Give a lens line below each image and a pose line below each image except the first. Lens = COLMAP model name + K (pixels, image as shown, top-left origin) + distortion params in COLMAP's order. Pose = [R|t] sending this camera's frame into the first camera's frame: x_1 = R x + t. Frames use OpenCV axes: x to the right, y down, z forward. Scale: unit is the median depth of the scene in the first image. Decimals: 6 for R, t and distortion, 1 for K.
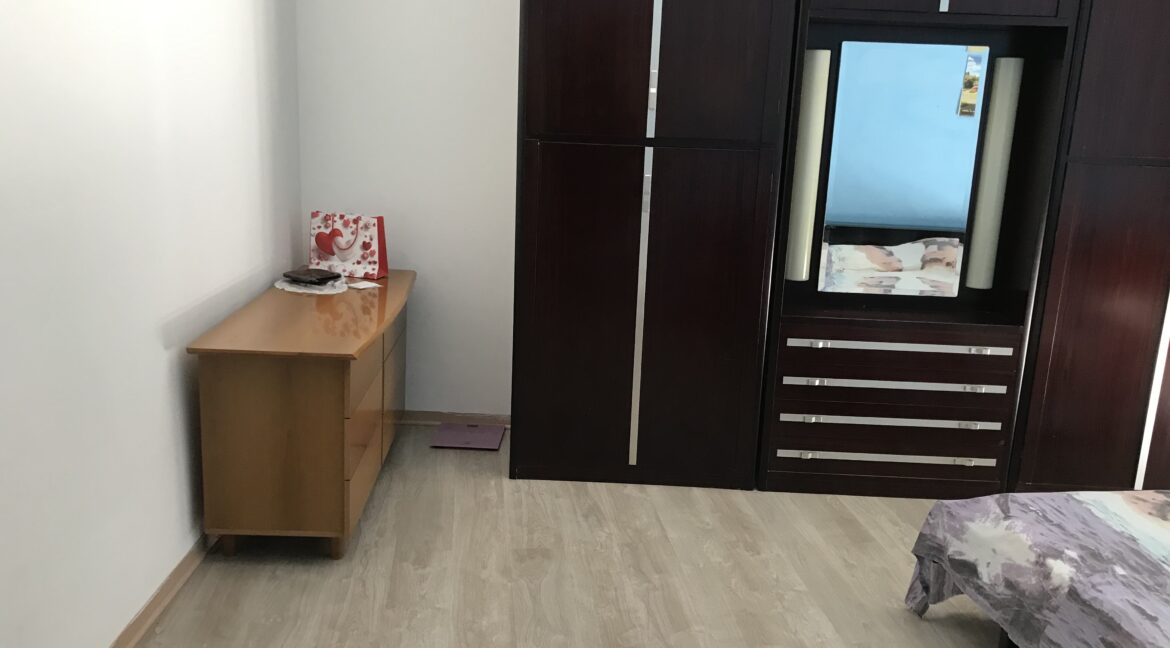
lens RADIAL K [[956.9, 0, 585.0], [0, 956.9, 324.0], [0, 0, 1]] dist [0.007790, -0.000438]
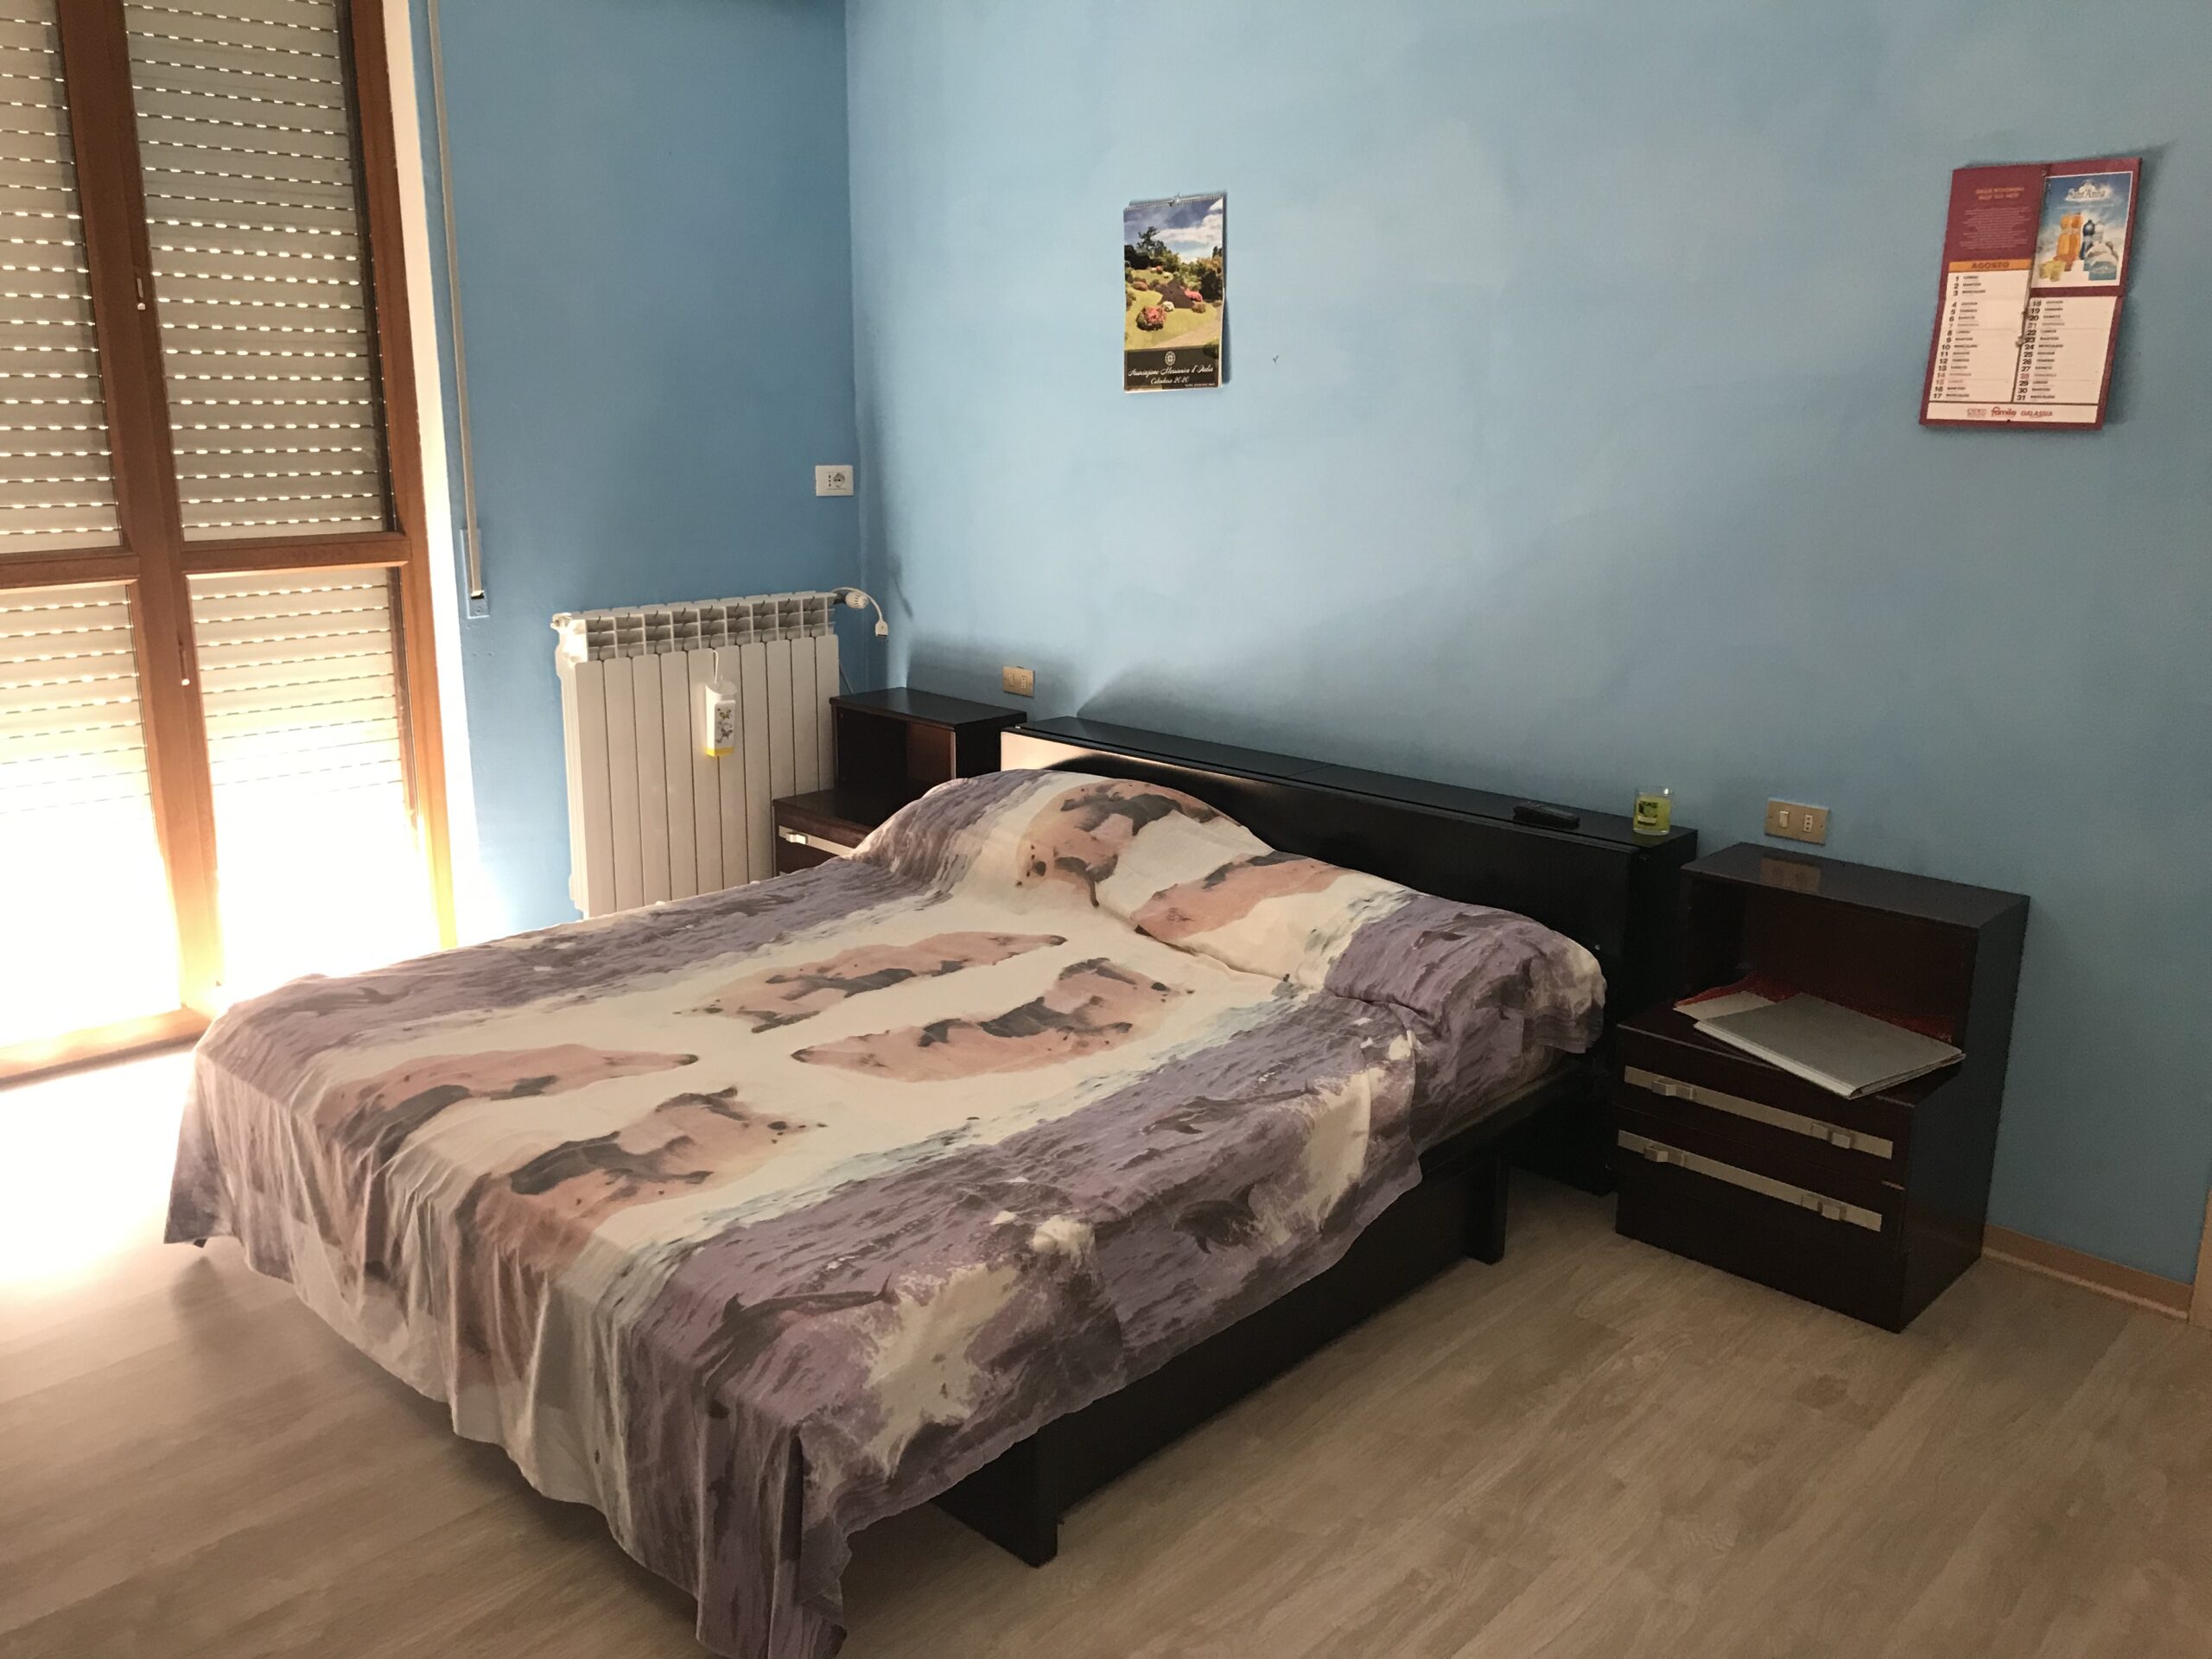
lens RADIAL K [[1815.2, 0, 1100.1], [0, 1815.2, 814.0], [0, 0, 1]] dist [0.029771, -0.039465]
pose [[-0.648965, -0.229192, 0.725476, -0.175896], [0.138418, 0.902066, 0.408800, -0.316991], [-0.748121, 0.365715, -0.553685, 1.257586]]
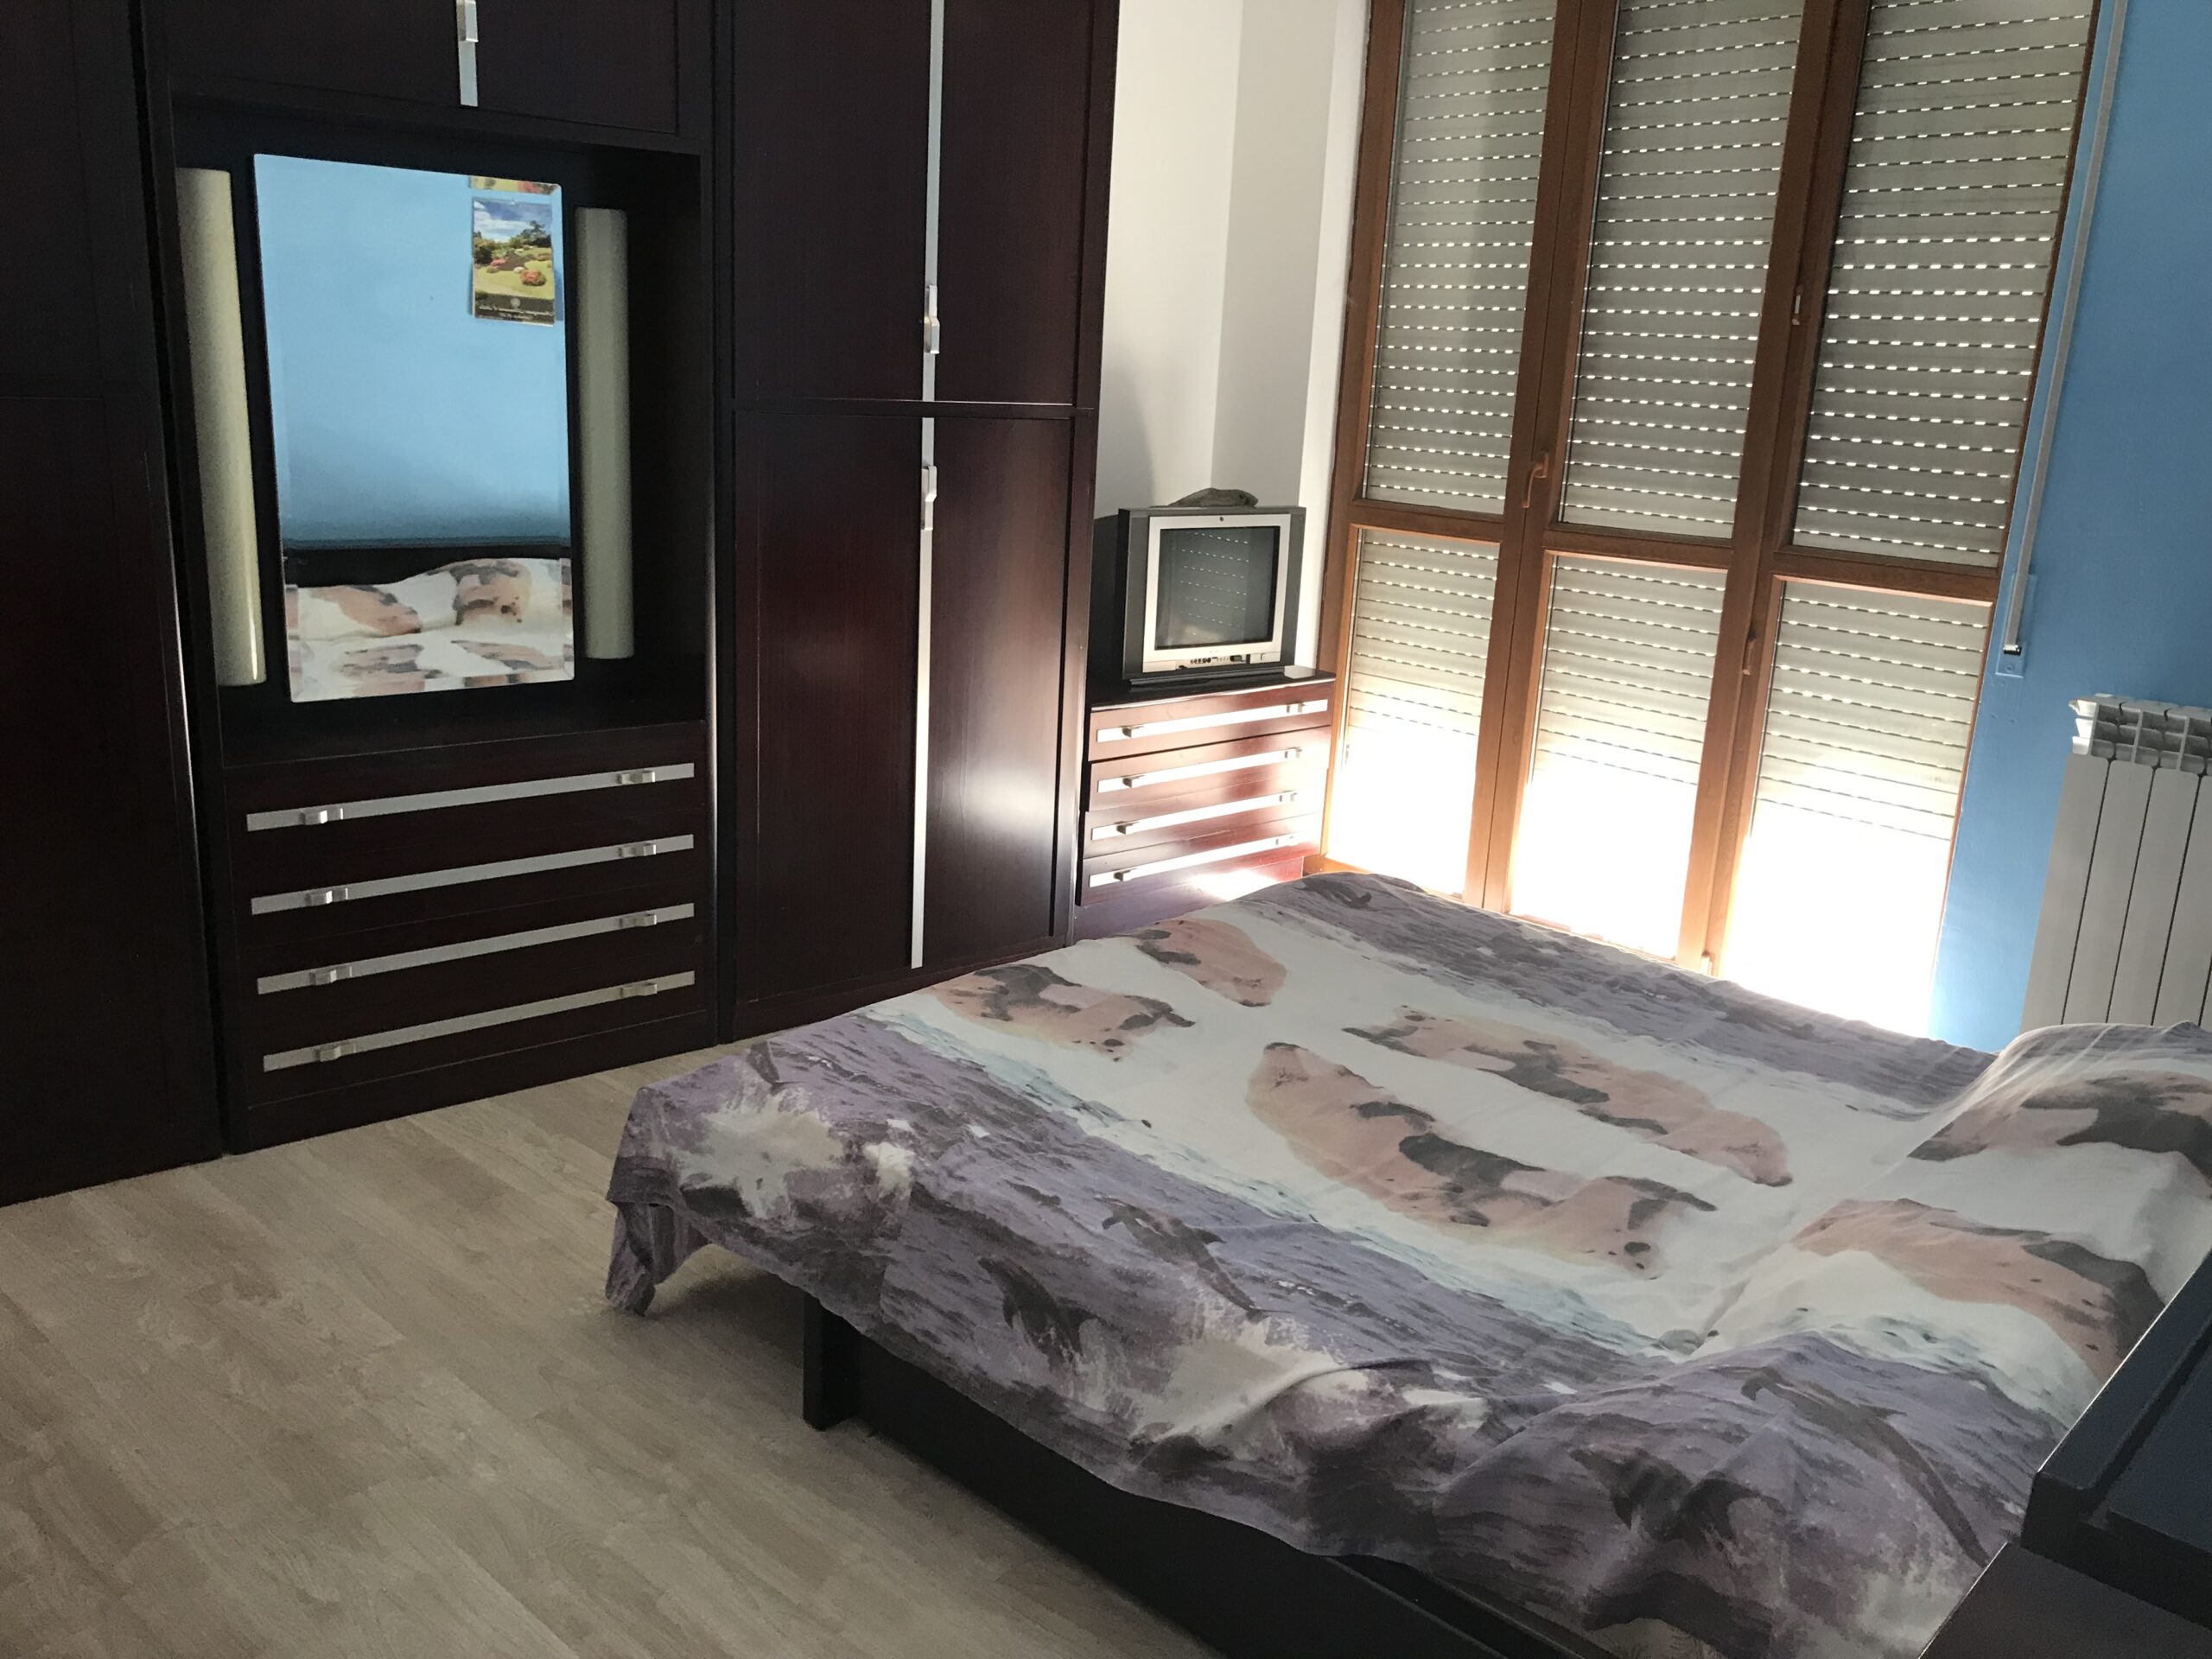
lens RADIAL K [[1815.2, 0, 1100.1], [0, 1815.2, 814.0], [0, 0, 1]] dist [0.029771, -0.039465]
pose [[0.760555, -0.167416, 0.627318, -0.031056], [0.133725, 0.985861, 0.100975, -0.025450], [-0.635353, 0.007091, 0.772189, 0.097903]]
